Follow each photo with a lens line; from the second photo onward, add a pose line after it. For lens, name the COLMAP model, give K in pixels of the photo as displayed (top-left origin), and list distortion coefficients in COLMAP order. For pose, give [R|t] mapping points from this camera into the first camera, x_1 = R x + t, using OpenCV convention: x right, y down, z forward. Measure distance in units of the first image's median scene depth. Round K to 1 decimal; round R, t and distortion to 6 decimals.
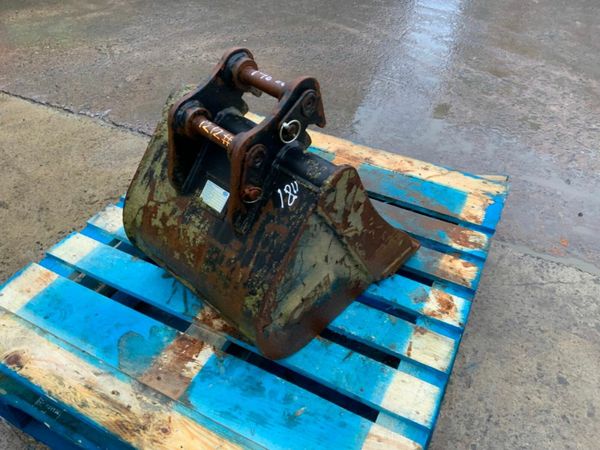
lens RADIAL K [[496.6, 0, 299.6], [0, 496.6, 227.3], [0, 0, 1]] dist [0.052220, -0.110967]
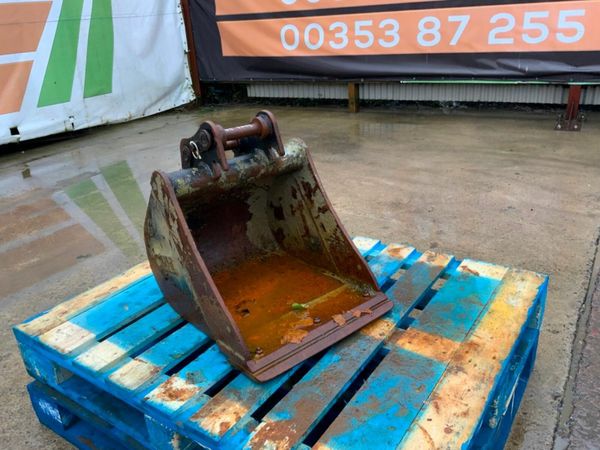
lens RADIAL K [[496.6, 0, 302.0], [0, 496.6, 224.2], [0, 0, 1]] dist [0.052220, -0.110967]
pose [[-0.129495, 0.351242, -0.927286, 1.188116], [-0.597203, 0.718902, 0.355708, -0.642379], [0.791568, 0.599841, 0.116668, 1.028254]]
